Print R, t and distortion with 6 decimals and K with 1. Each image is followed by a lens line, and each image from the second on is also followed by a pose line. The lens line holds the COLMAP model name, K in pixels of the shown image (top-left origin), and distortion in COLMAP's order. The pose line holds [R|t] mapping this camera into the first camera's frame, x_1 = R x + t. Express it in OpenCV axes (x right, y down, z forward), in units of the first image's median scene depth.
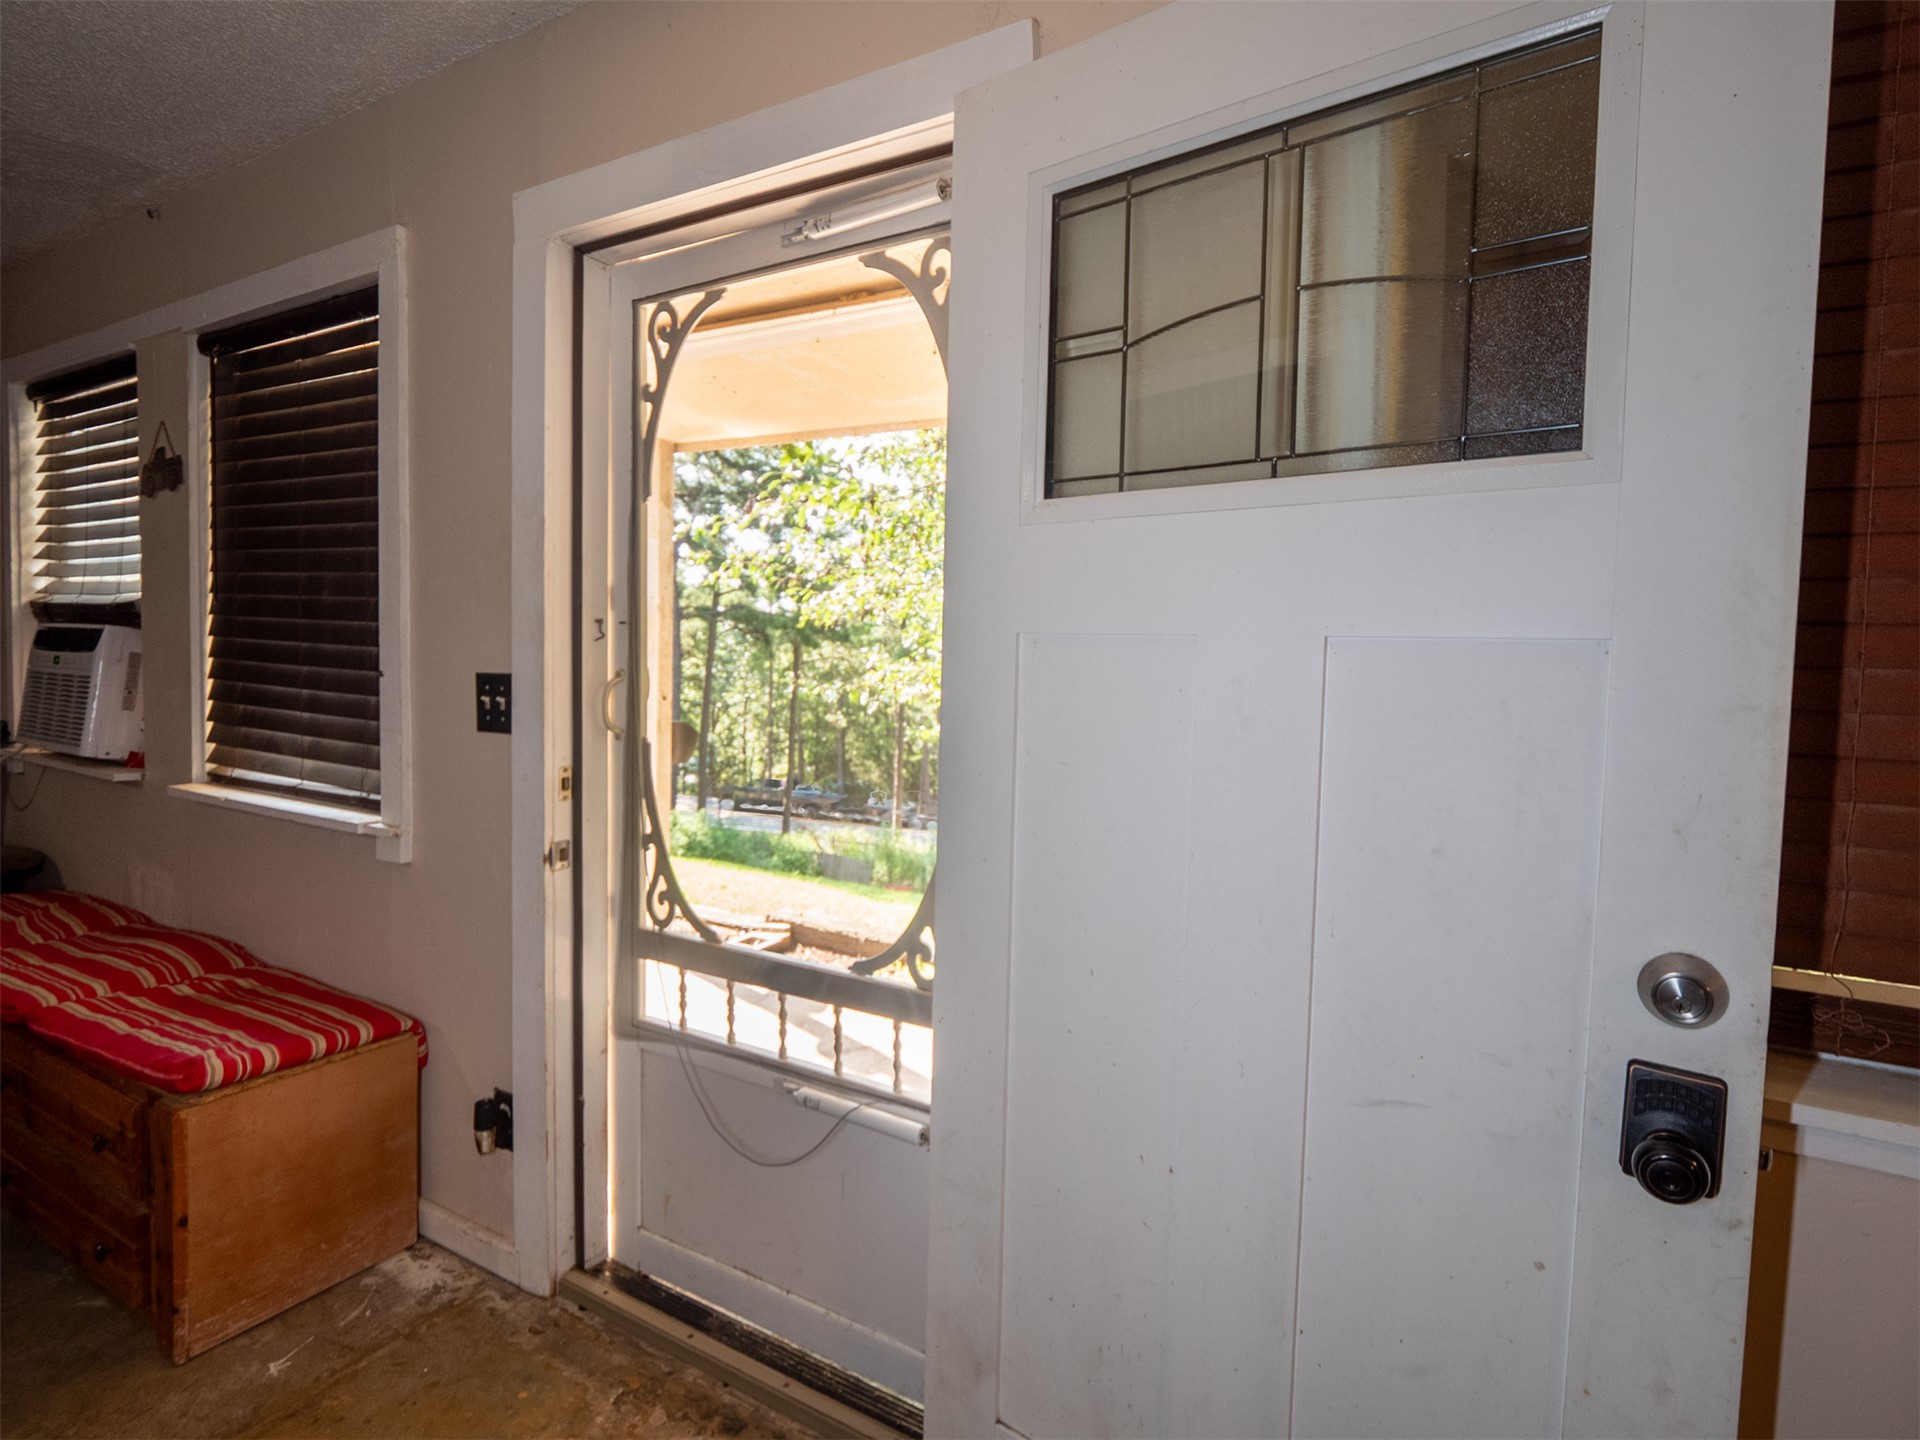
lens RADIAL K [[958.5, 0, 974.6], [0, 958.5, 719.9], [0, 0, 1]] dist [-0.012294, -0.000283]
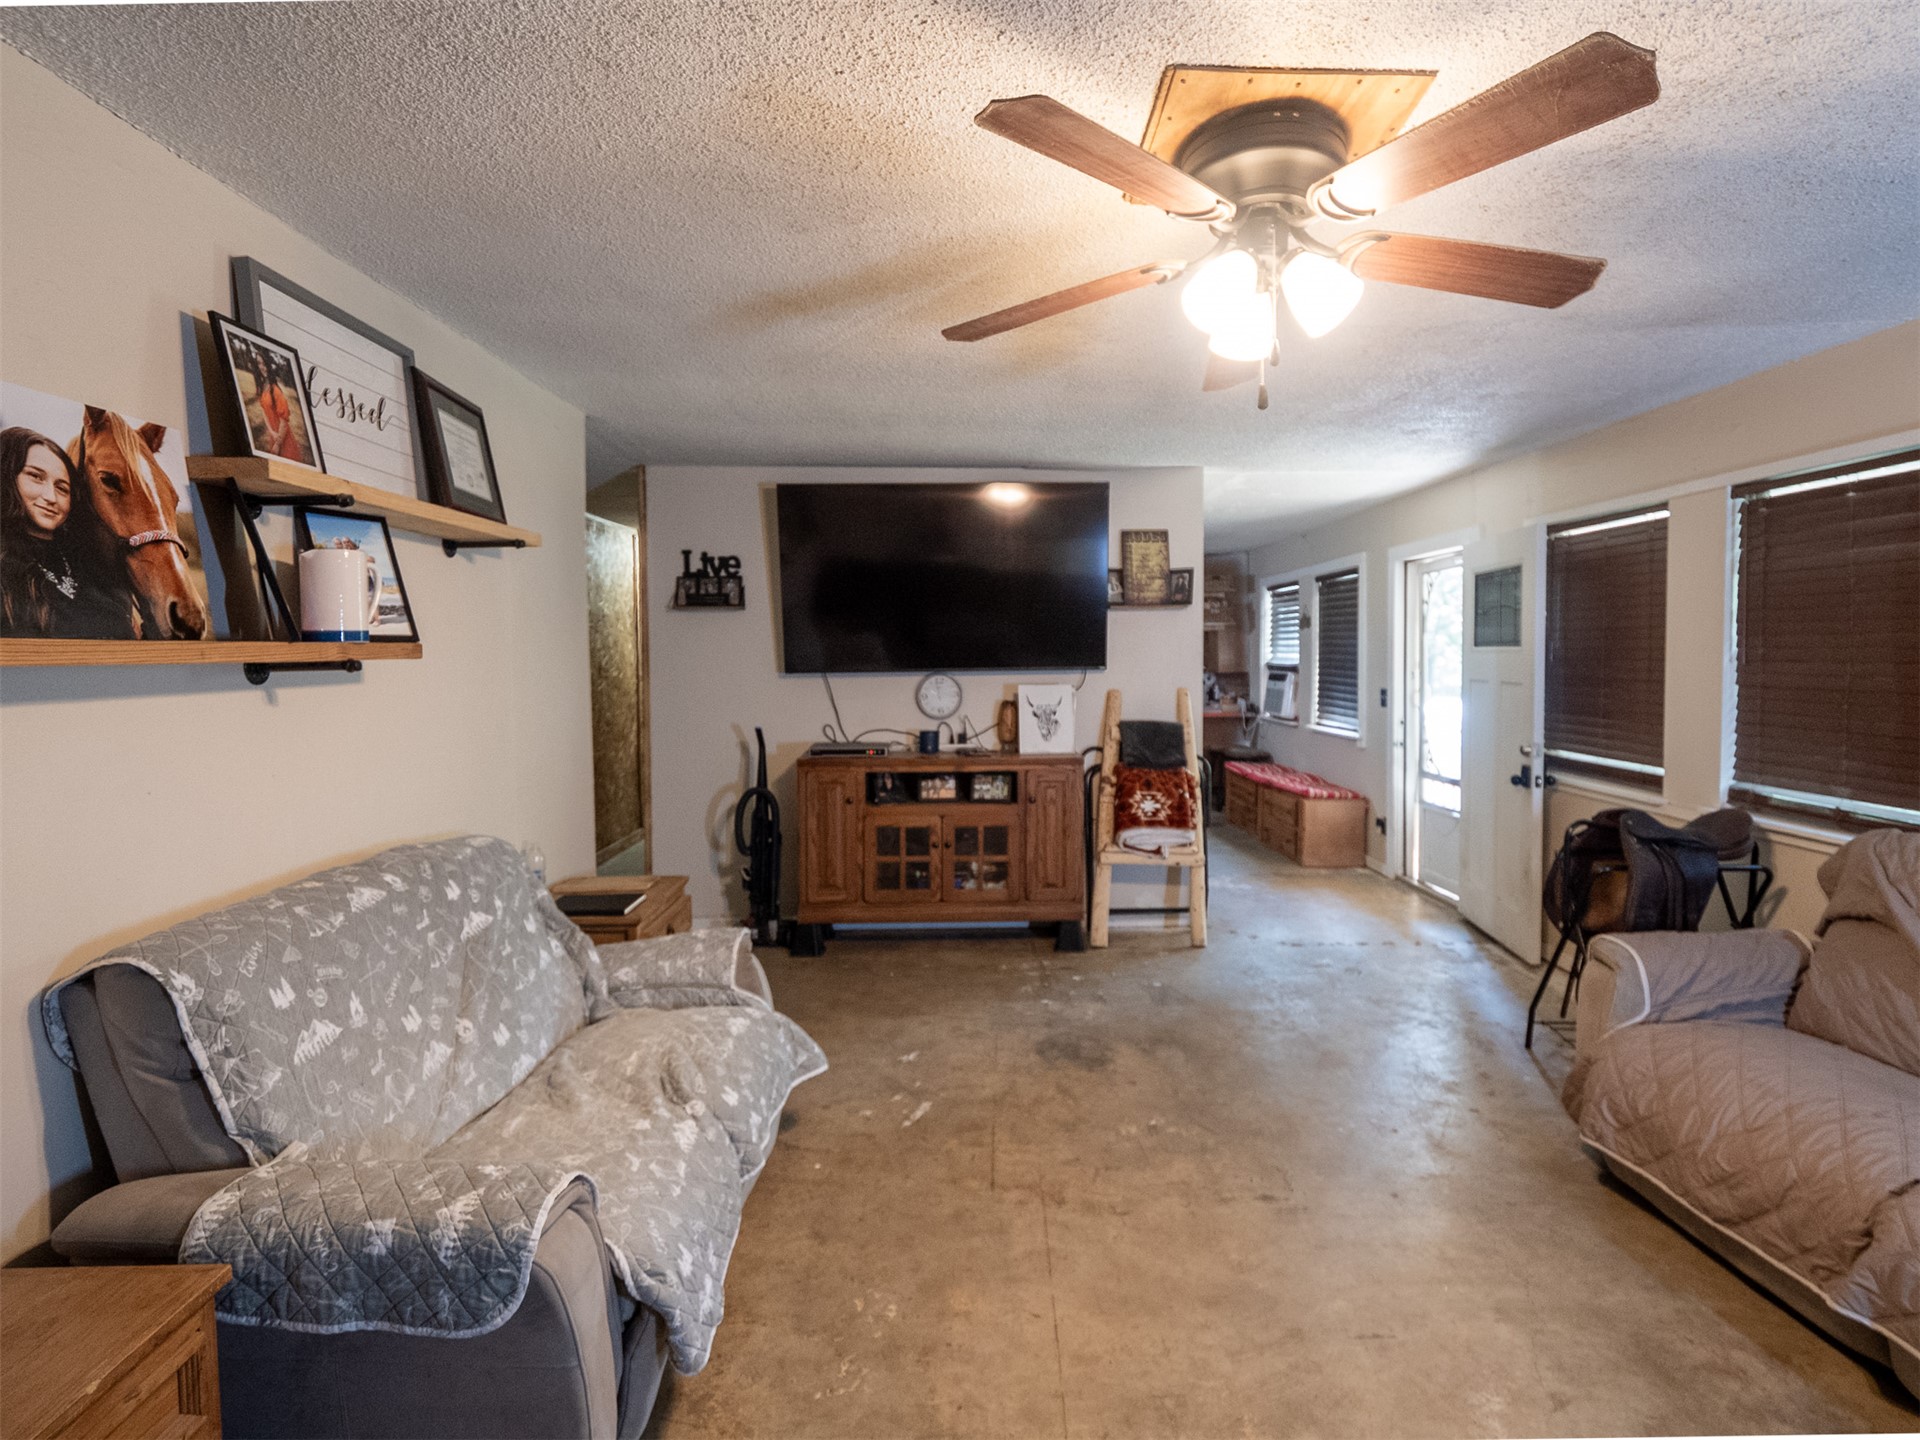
lens RADIAL K [[958.5, 0, 970.7], [0, 958.5, 713.2], [0, 0, 1]] dist [-0.012294, -0.000283]
pose [[0.497700, 0.011503, -0.867273, 1.536573], [-0.013154, 0.999897, 0.005714, 0.032048], [0.867250, 0.008564, 0.497800, -1.749500]]
